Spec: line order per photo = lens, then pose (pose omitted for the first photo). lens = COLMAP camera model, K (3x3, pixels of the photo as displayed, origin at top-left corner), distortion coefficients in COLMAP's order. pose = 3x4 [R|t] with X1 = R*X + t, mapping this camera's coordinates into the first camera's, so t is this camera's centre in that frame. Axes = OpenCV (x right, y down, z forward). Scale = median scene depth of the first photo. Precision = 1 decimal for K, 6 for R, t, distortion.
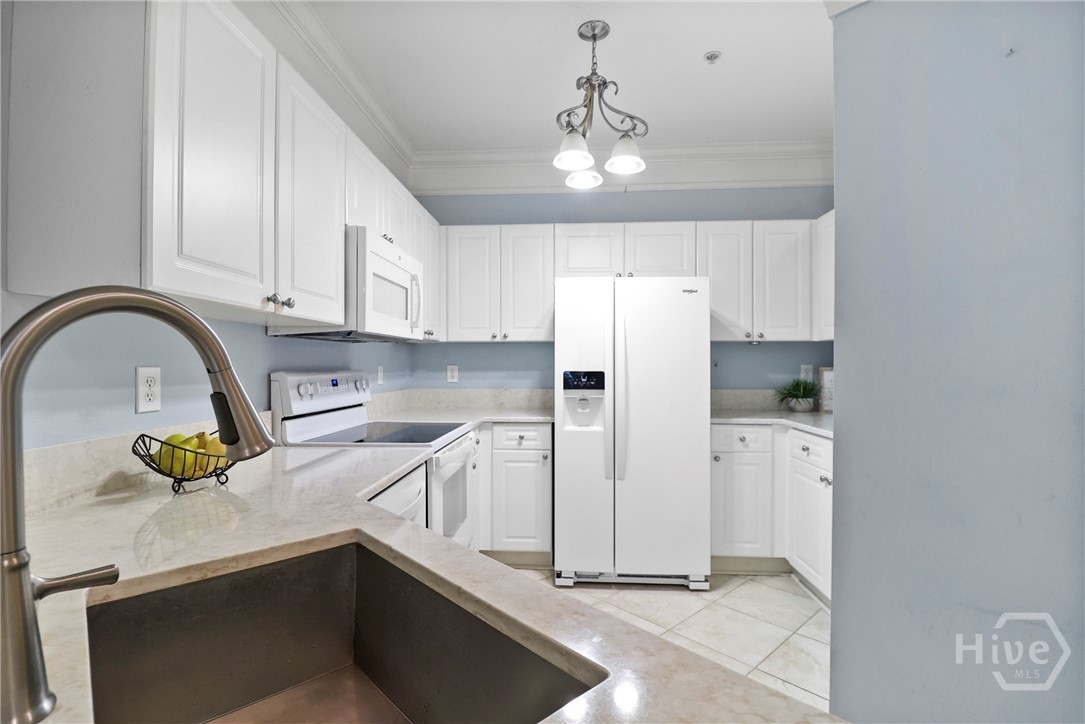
lens RADIAL K [[507.6, 0, 535.7], [0, 507.6, 366.8], [0, 0, 1]] dist [-0.002256, -0.013040]
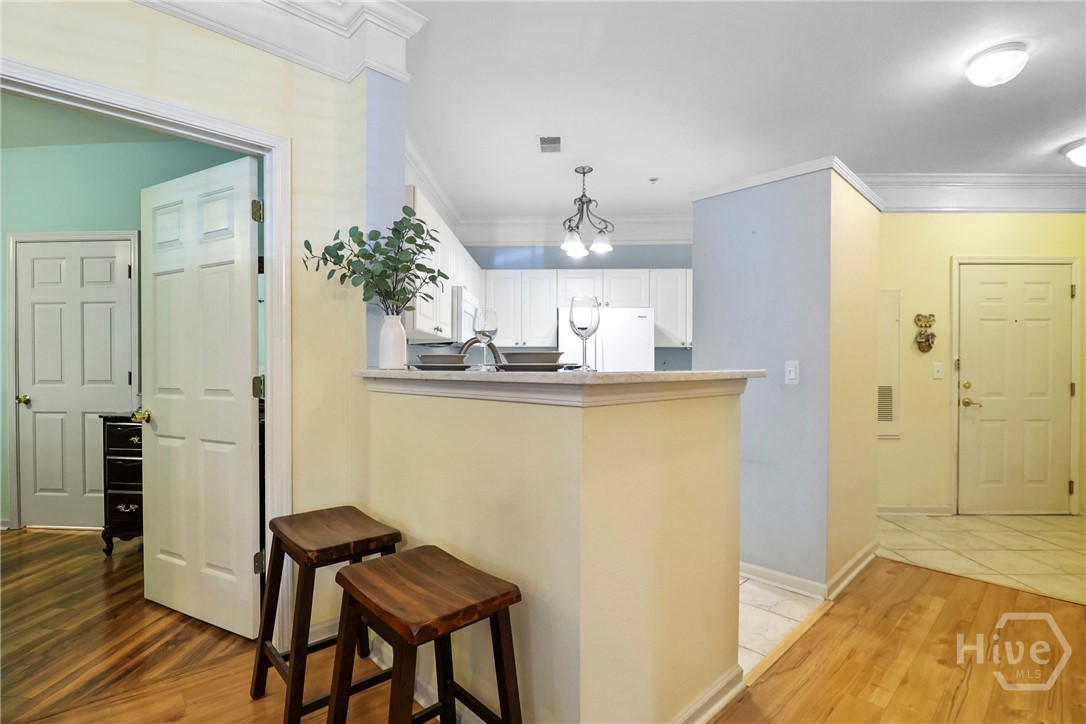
lens RADIAL K [[508.0, 0, 536.2], [0, 508.0, 366.8], [0, 0, 1]] dist [-0.002256, -0.013040]
pose [[0.999716, 0.003412, 0.023565, -0.089038], [-0.003295, 0.999982, -0.004992, 0.025100], [-0.023582, 0.004913, 0.999710, -0.749908]]
